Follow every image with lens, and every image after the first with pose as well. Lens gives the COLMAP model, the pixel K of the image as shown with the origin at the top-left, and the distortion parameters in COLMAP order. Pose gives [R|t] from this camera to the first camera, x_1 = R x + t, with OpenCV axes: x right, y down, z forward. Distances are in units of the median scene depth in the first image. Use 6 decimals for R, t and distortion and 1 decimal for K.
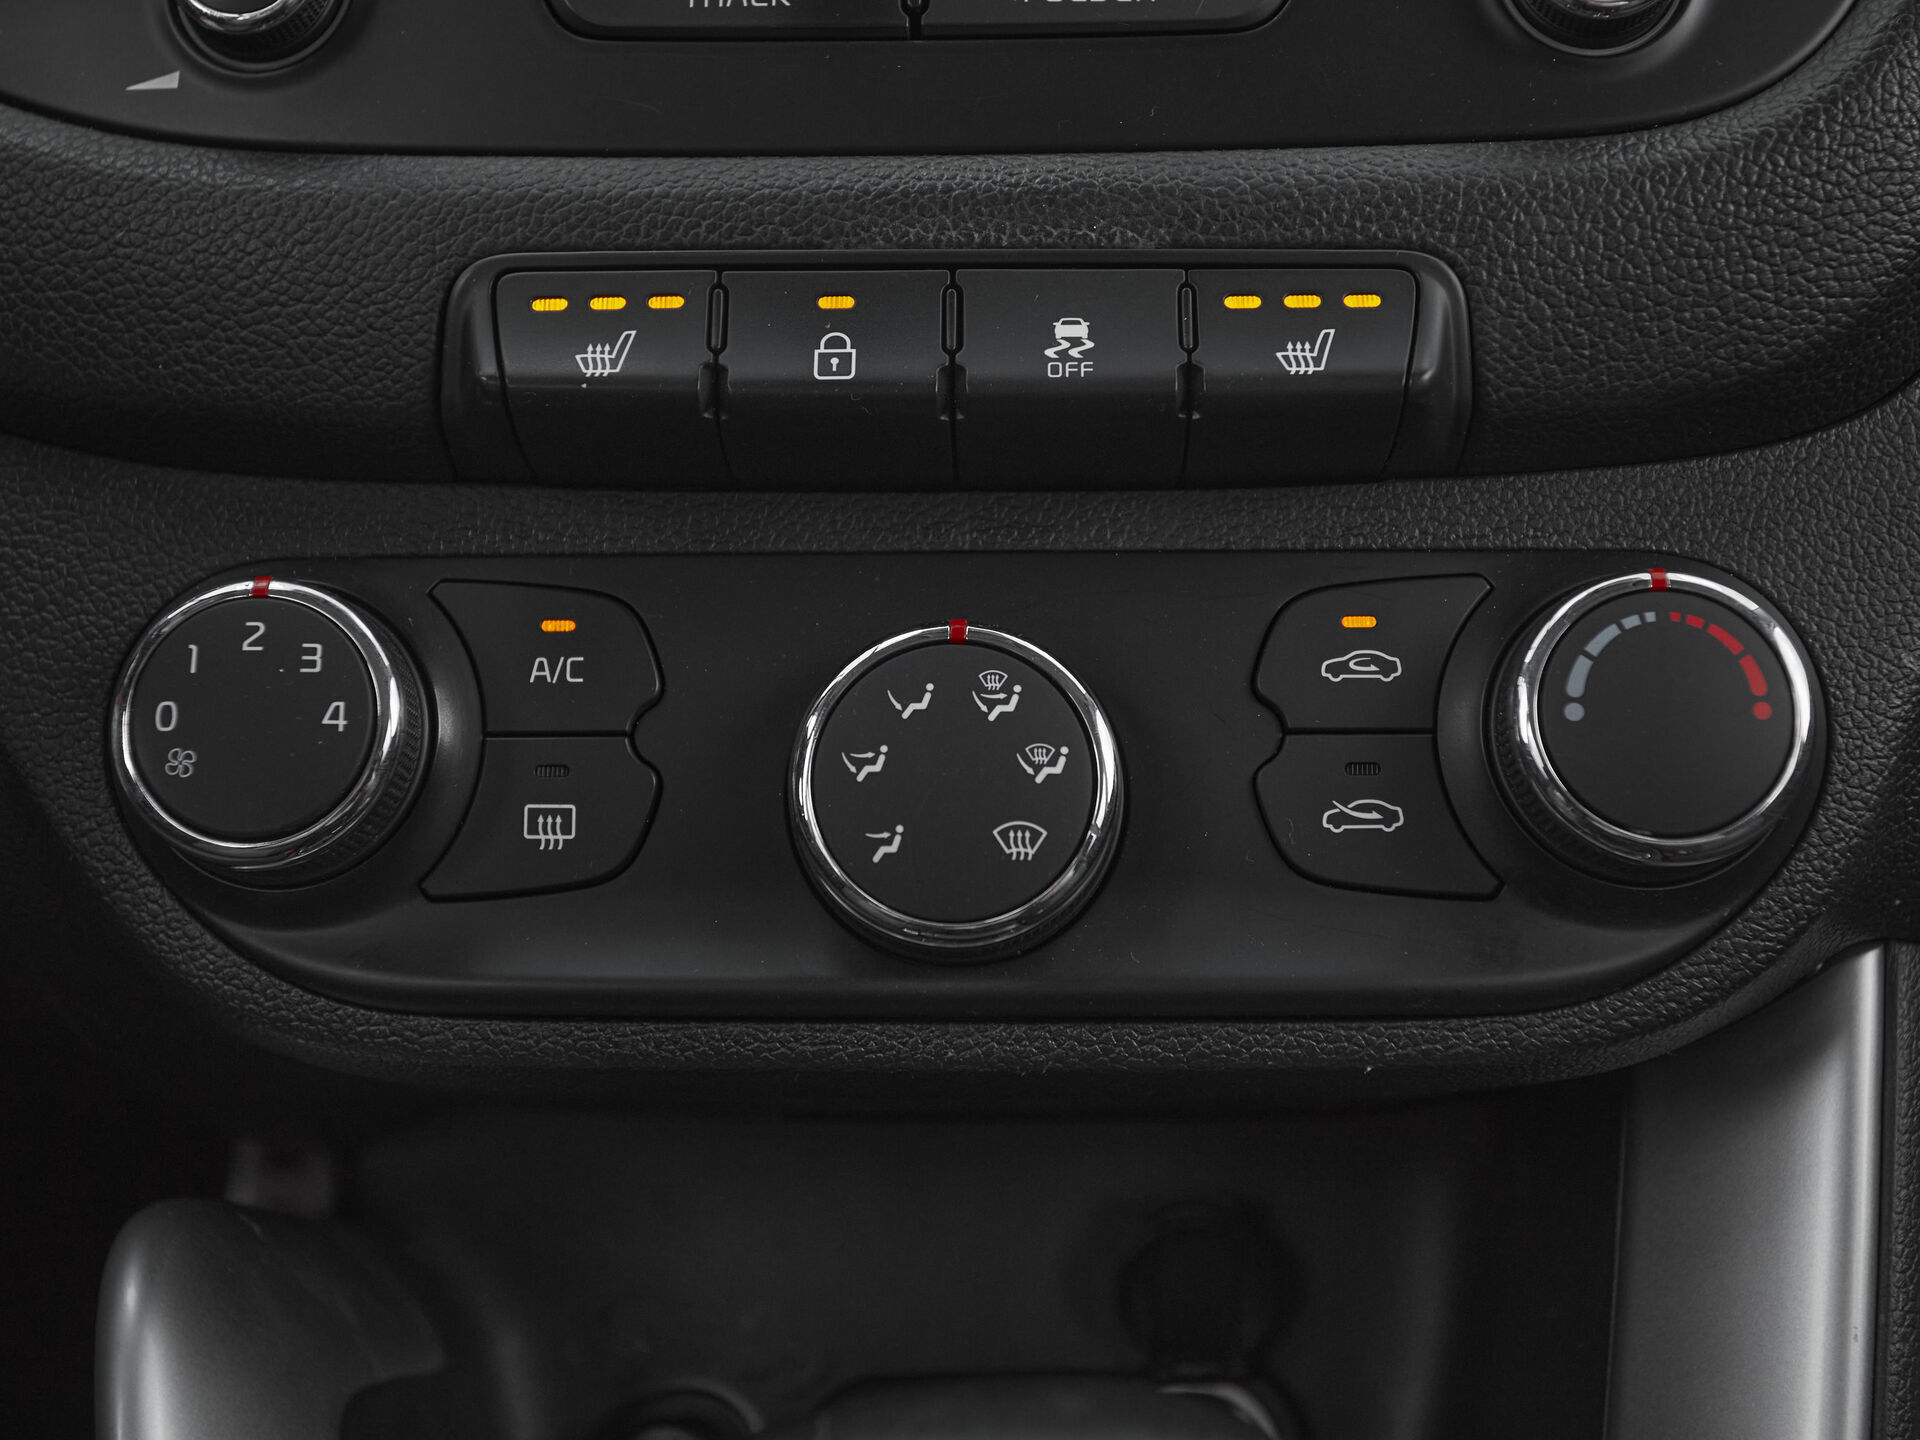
lens RADIAL K [[2875.5, 0, 927.6], [0, 2875.5, 573.2], [0, 0, 1]] dist [0.022394, 0.000000]
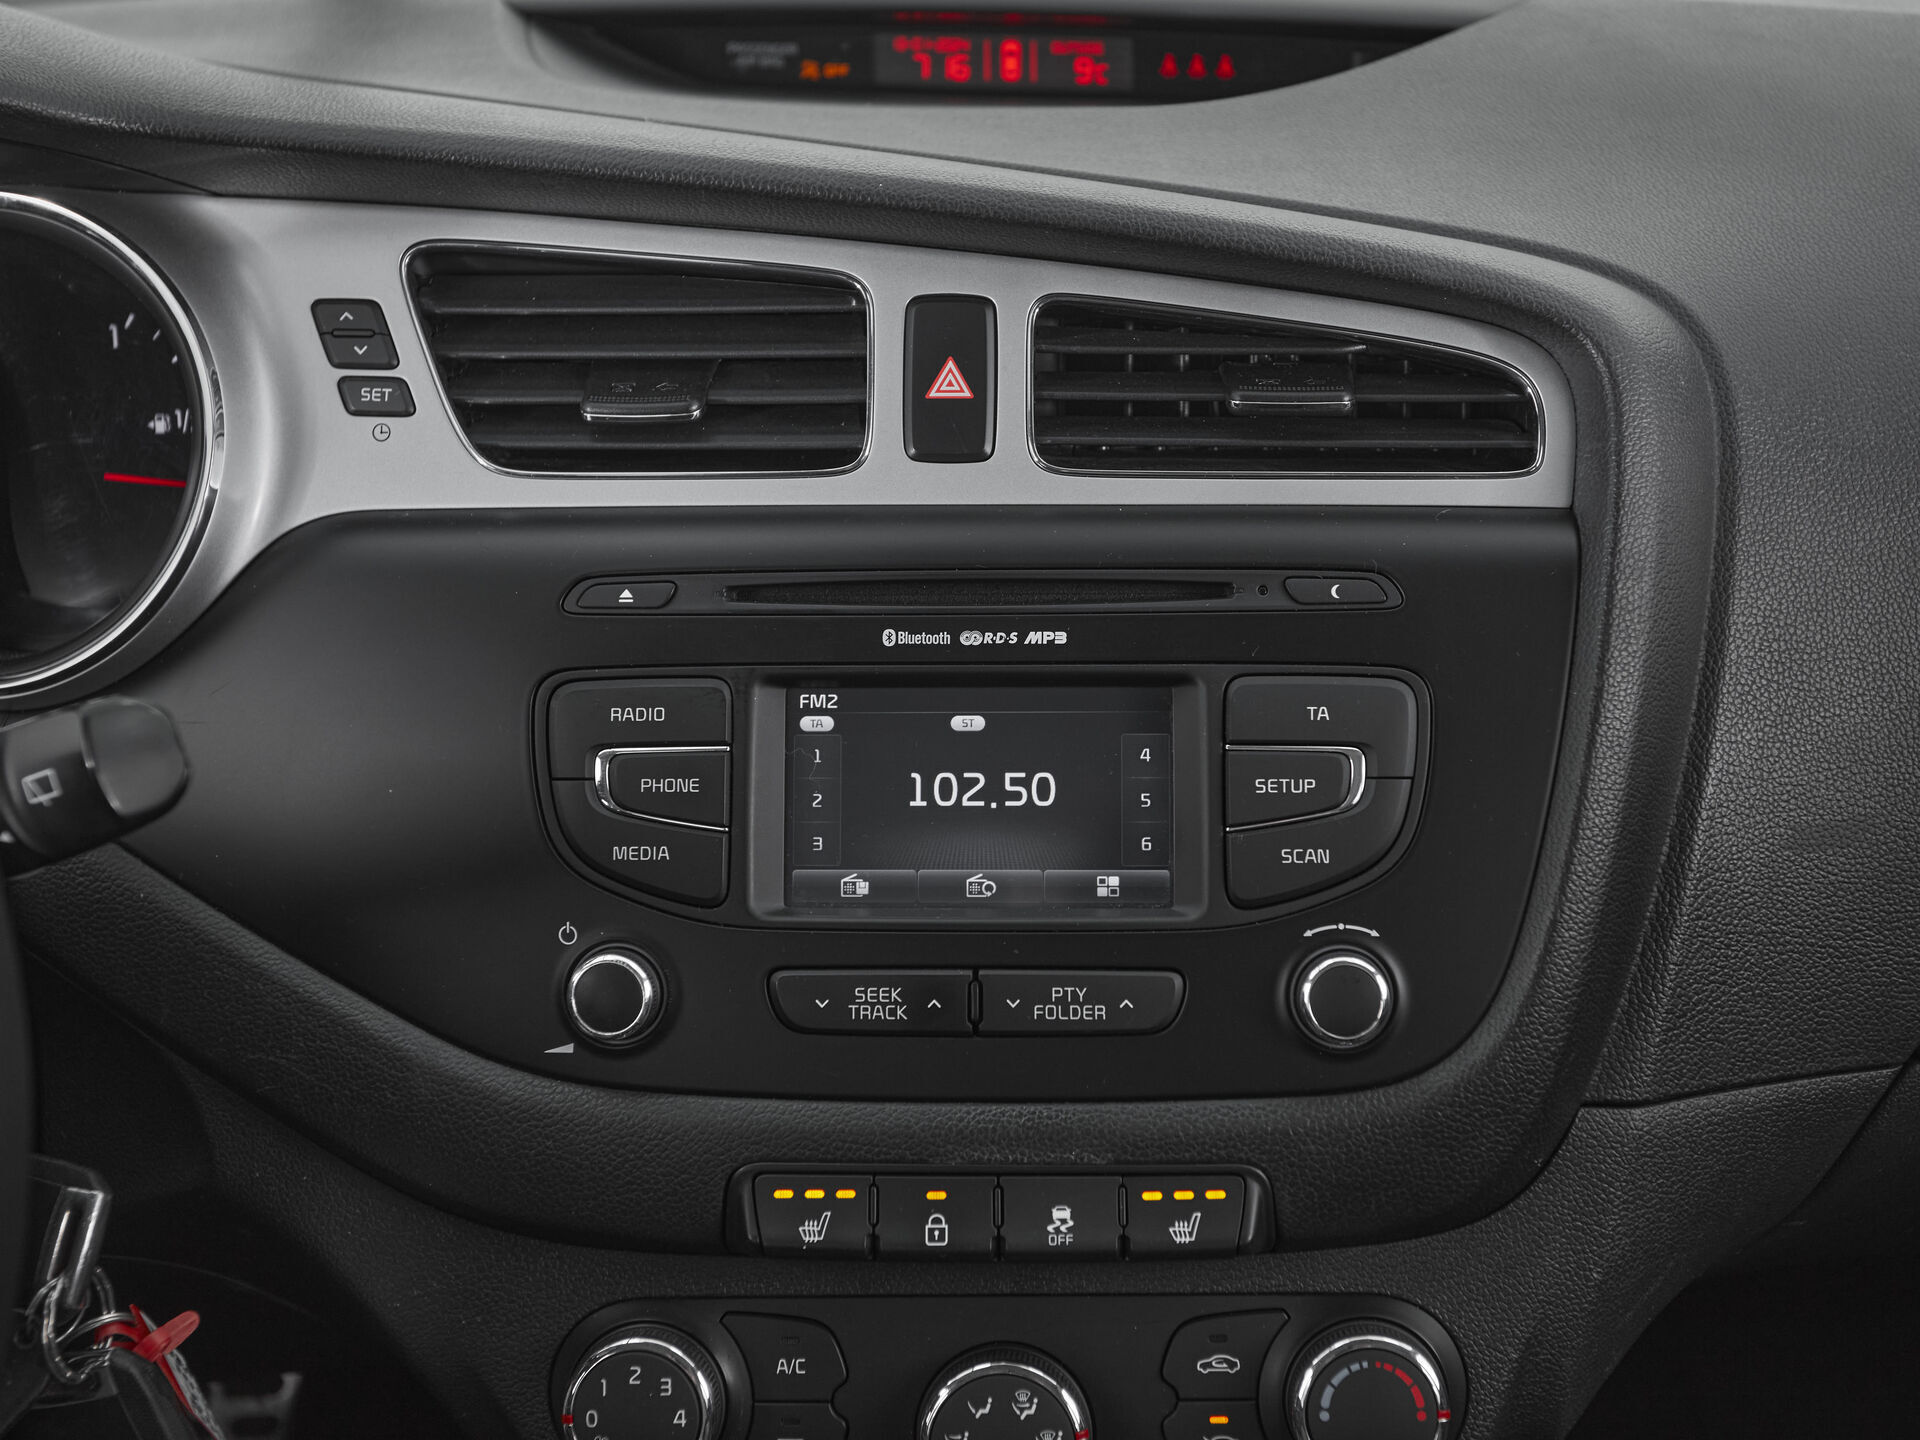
lens RADIAL K [[2548.9, 0, 969.4], [0, 2548.9, 685.7], [0, 0, 1]] dist [0.022319, 0.000000]
pose [[0.999812, -0.017823, -0.007646, 0.008477], [0.018760, 0.988780, 0.148193, -0.670578], [0.004919, -0.148309, 0.988929, -0.599335]]
